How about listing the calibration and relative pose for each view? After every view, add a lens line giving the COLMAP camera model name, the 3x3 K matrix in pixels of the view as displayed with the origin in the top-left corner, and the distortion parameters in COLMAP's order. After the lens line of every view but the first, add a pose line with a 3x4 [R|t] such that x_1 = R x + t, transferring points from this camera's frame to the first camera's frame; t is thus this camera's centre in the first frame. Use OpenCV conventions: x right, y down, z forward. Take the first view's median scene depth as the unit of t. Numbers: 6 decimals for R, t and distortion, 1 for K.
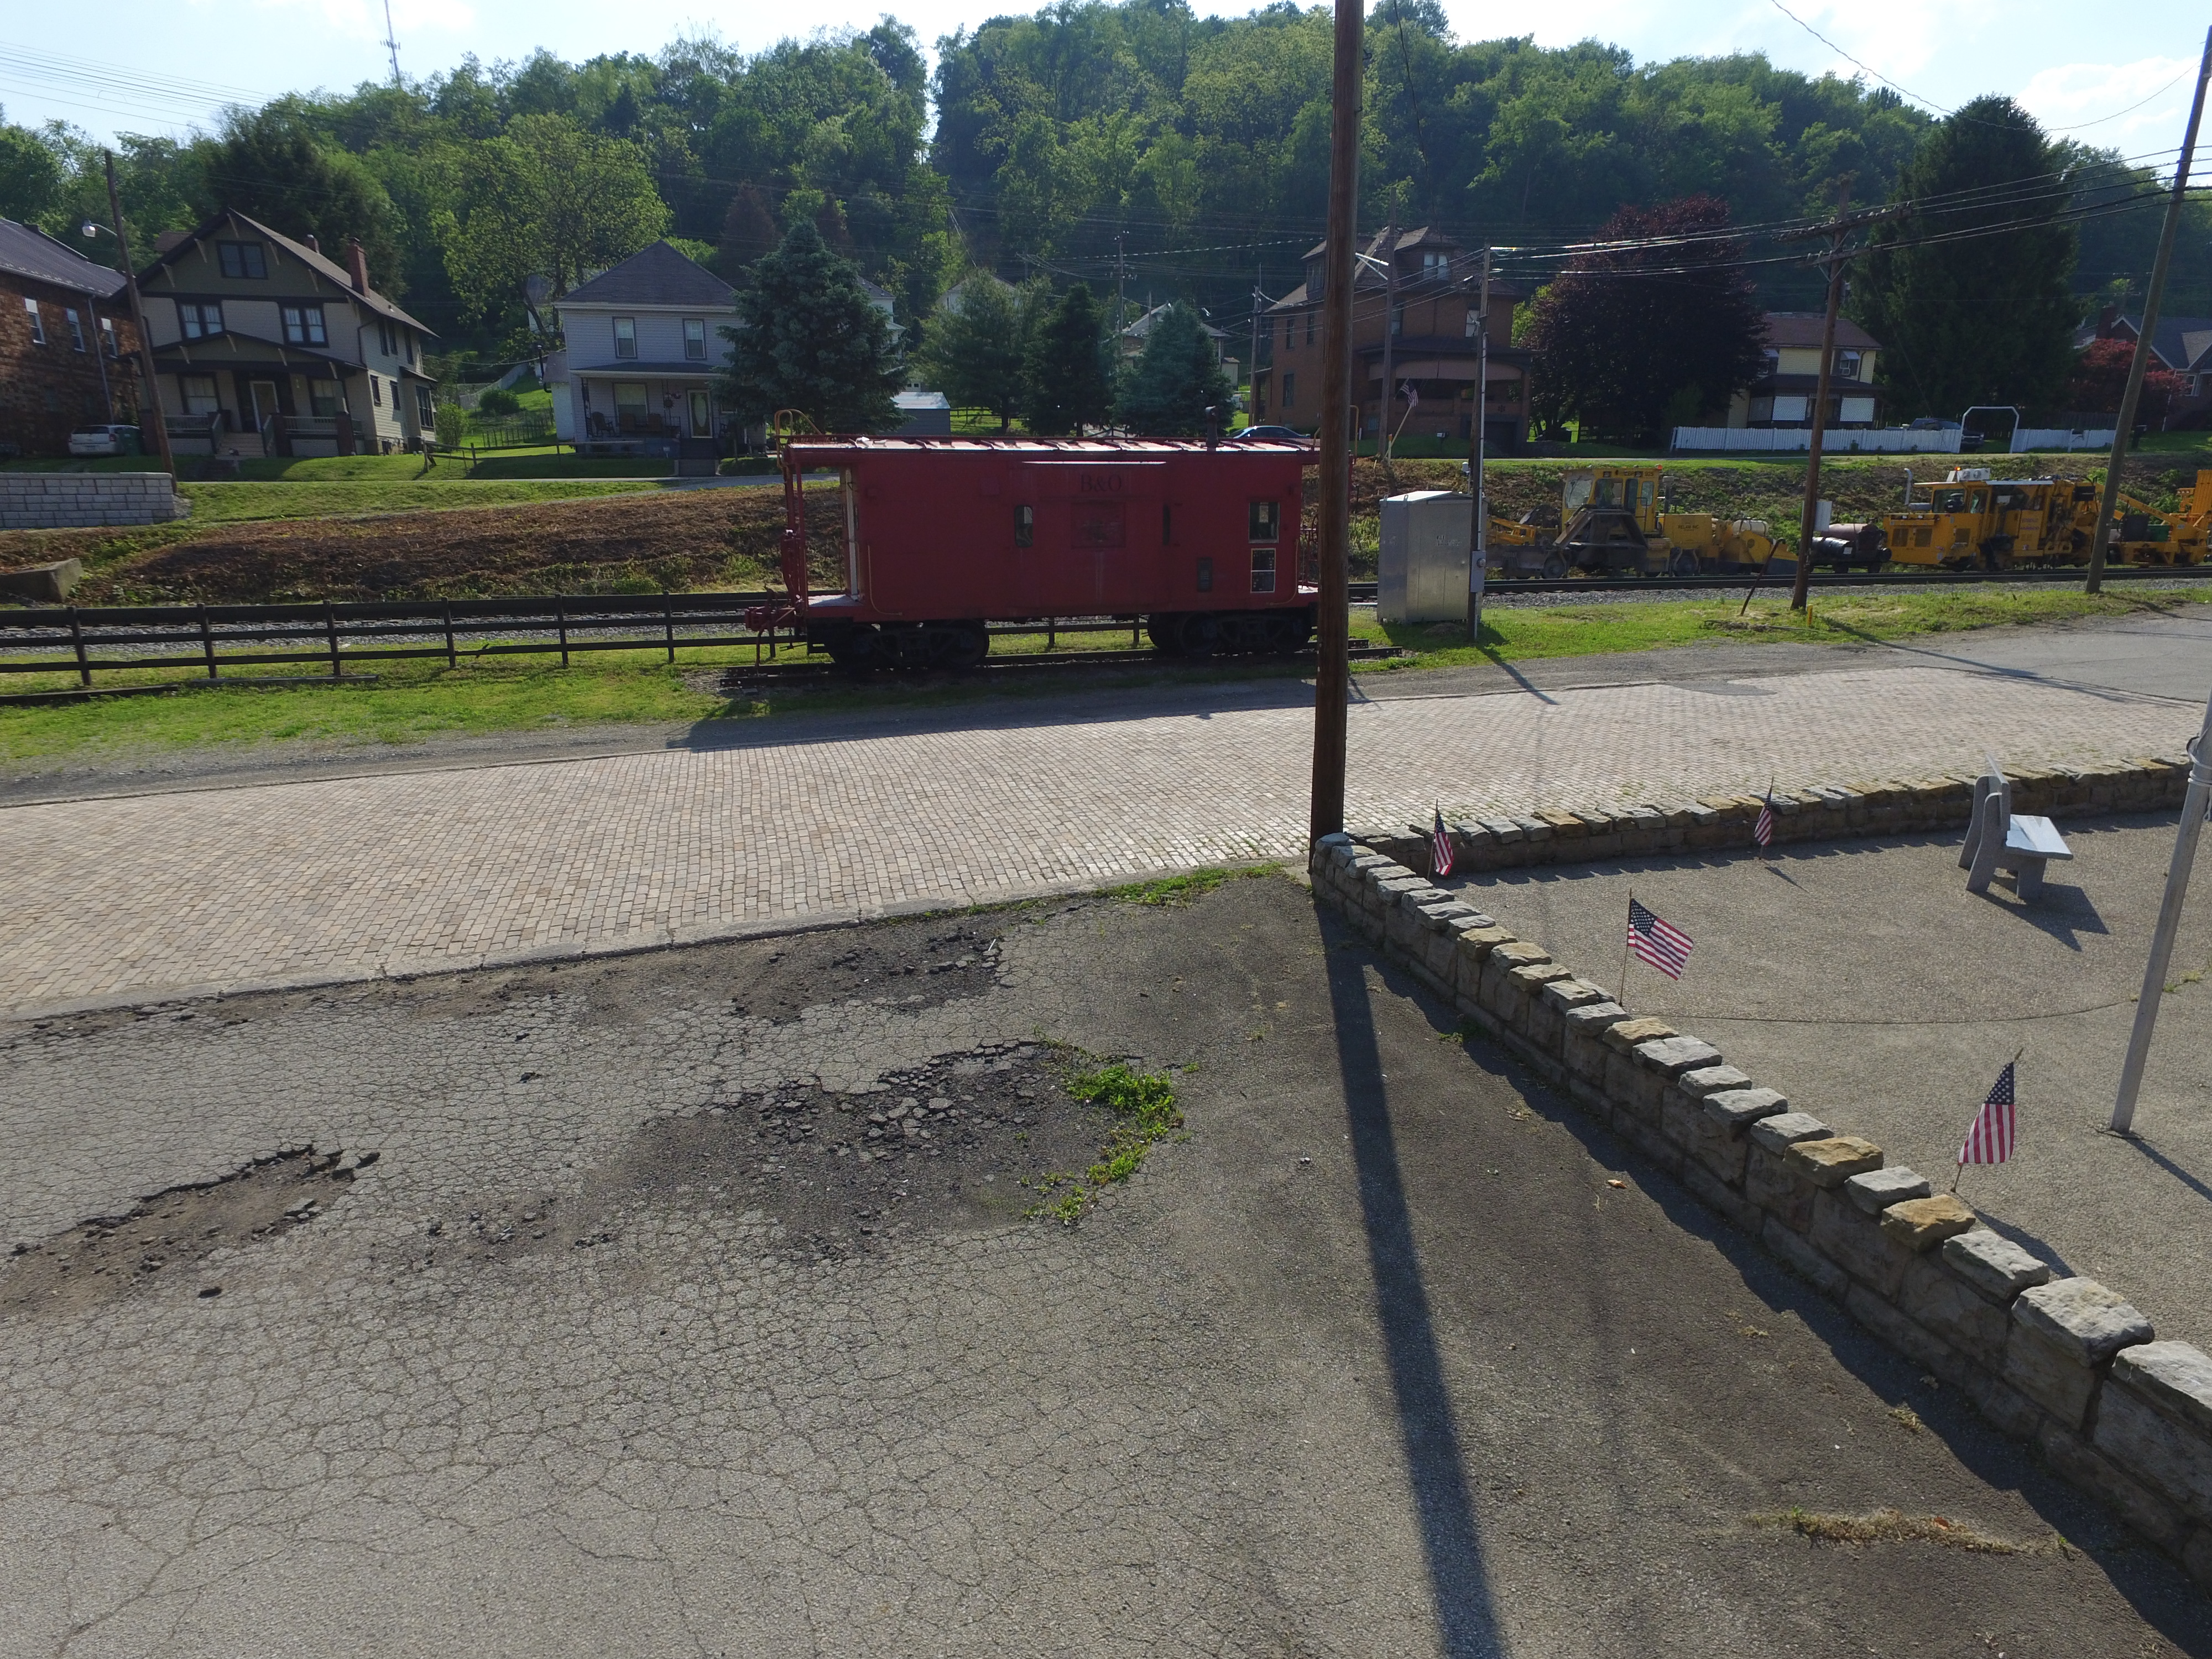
lens RADIAL K [[1291.4, 0, 1112.3], [0, 1291.4, 830.0], [0, 0, 1]] dist [-0.014449, 0.017244]
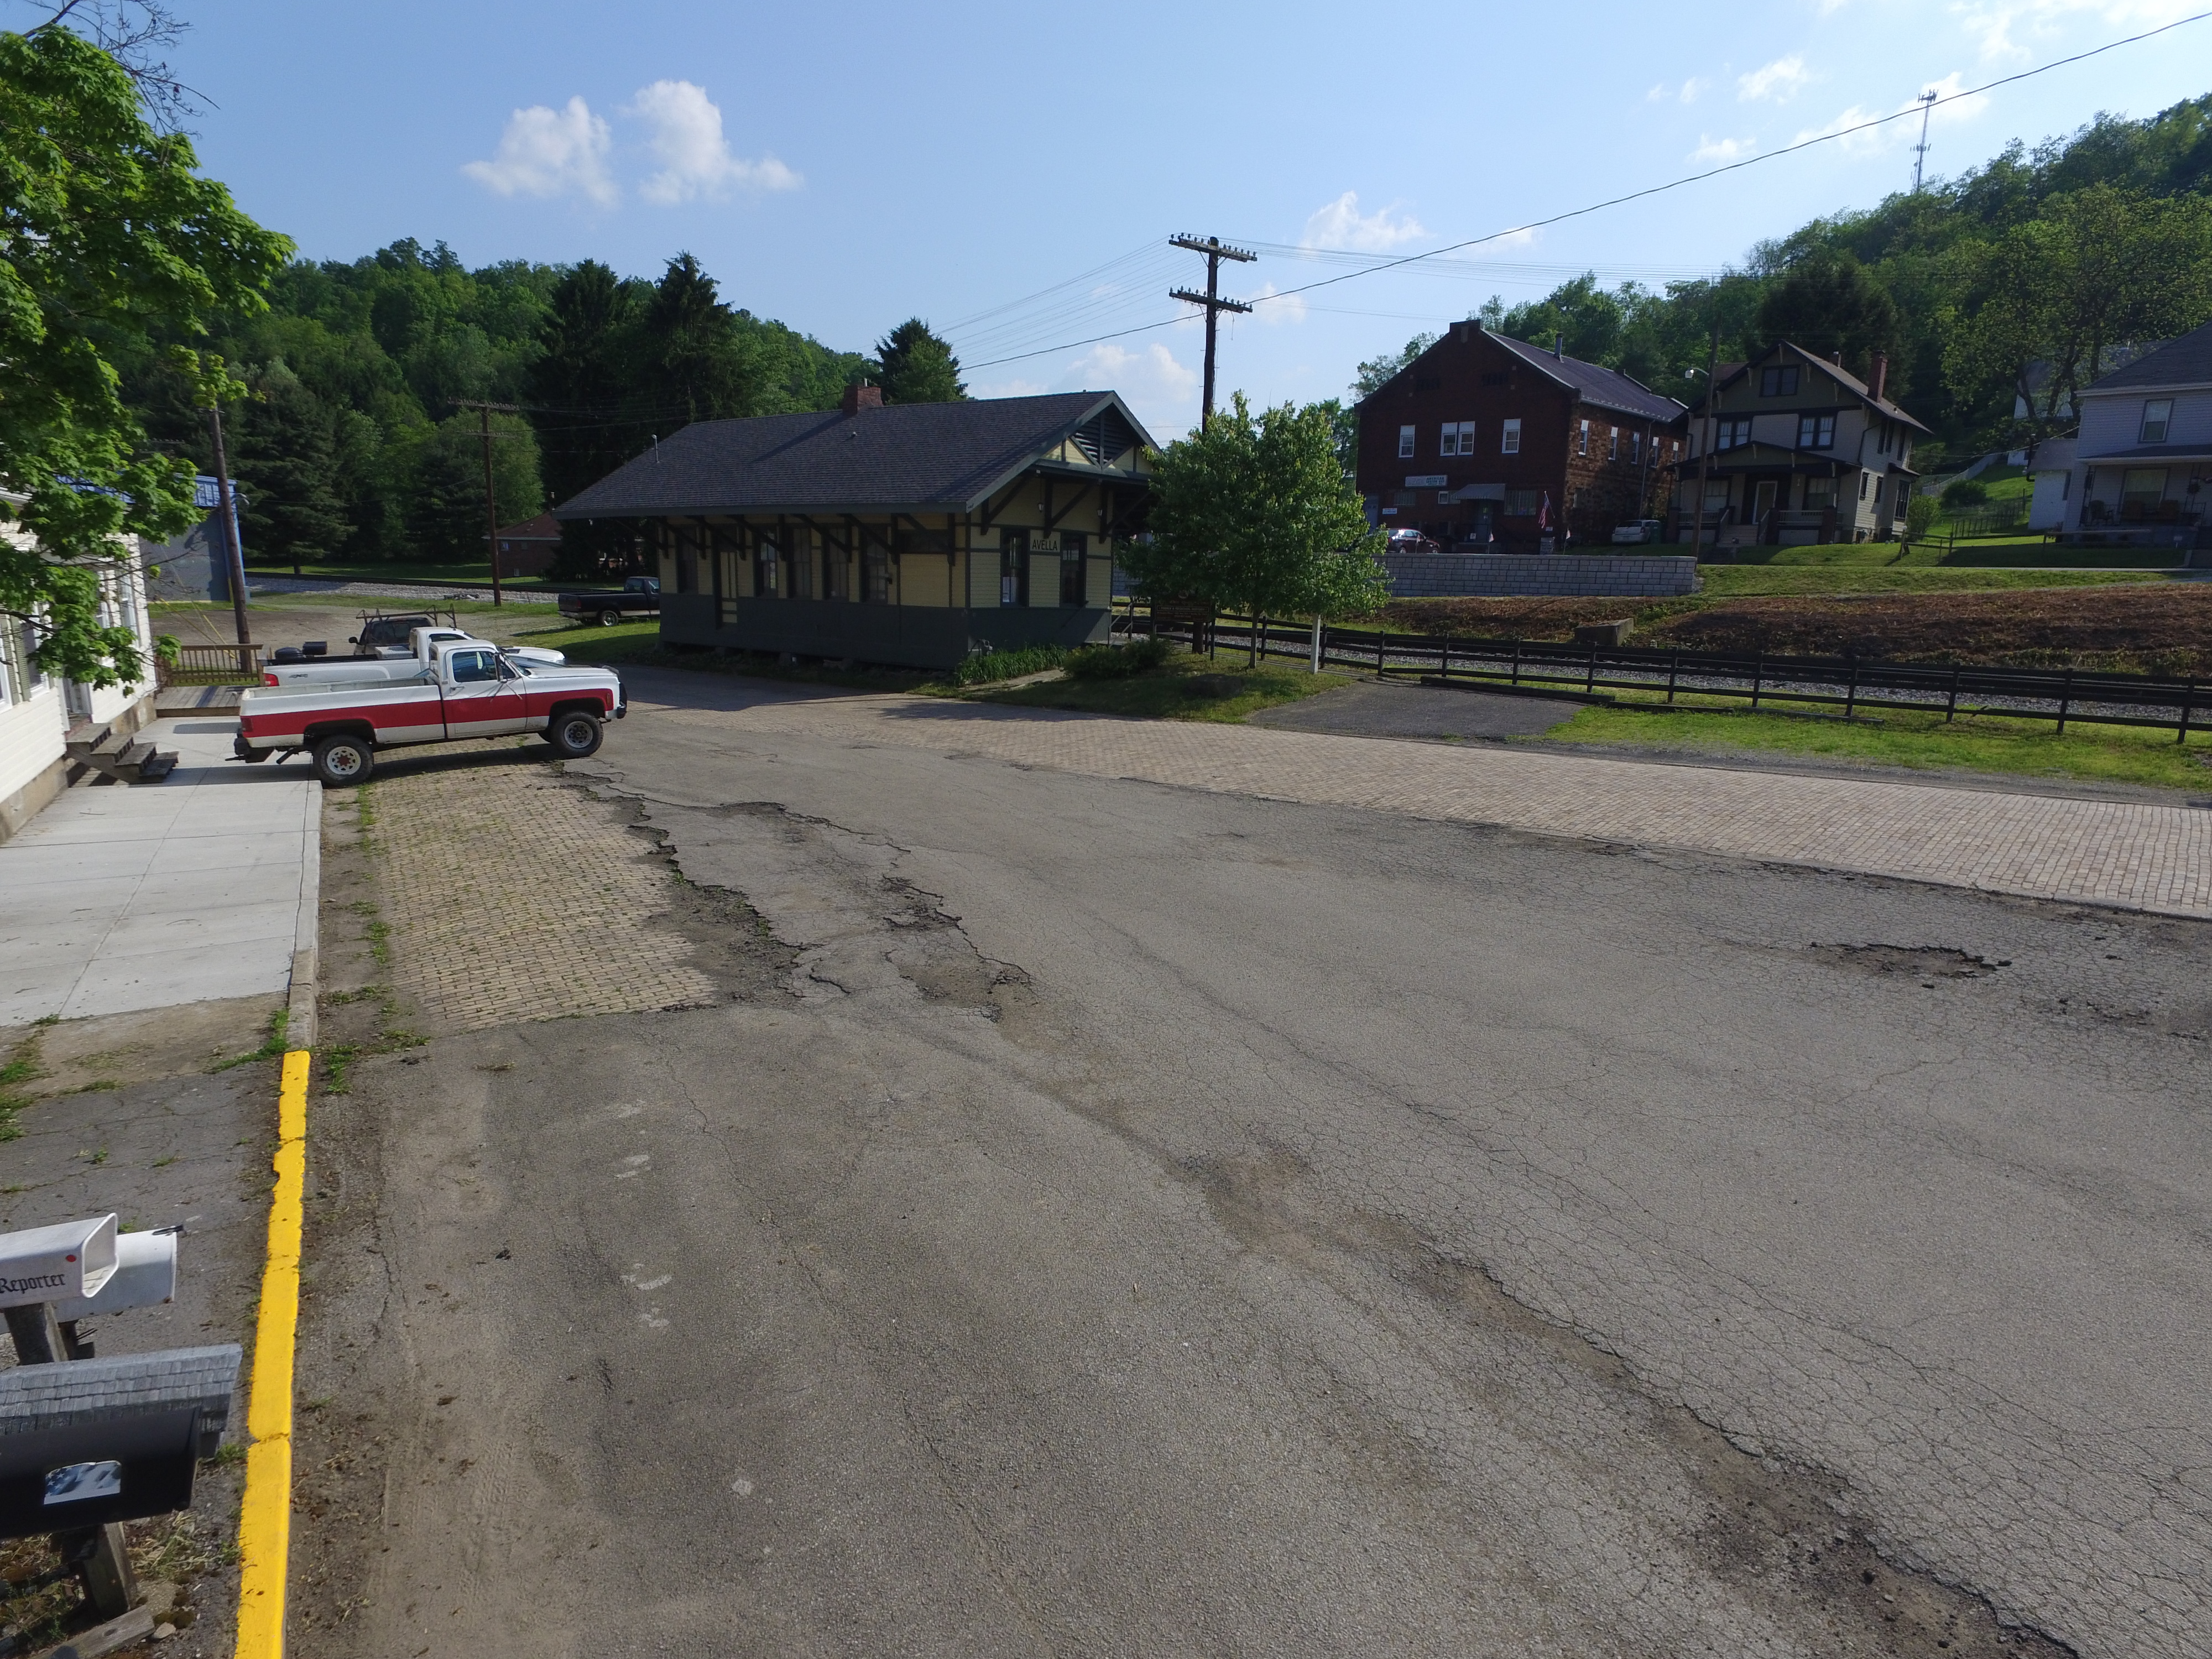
lens RADIAL K [[1300.3, 0, 1111.4], [0, 1300.3, 823.0], [0, 0, 1]] dist [-0.016826, 0.018798]
pose [[0.560135, 0.177309, -0.809203, 0.014010], [-0.235853, 0.970532, 0.049400, 0.050510], [0.794117, 0.163182, 0.585448, -0.161273]]
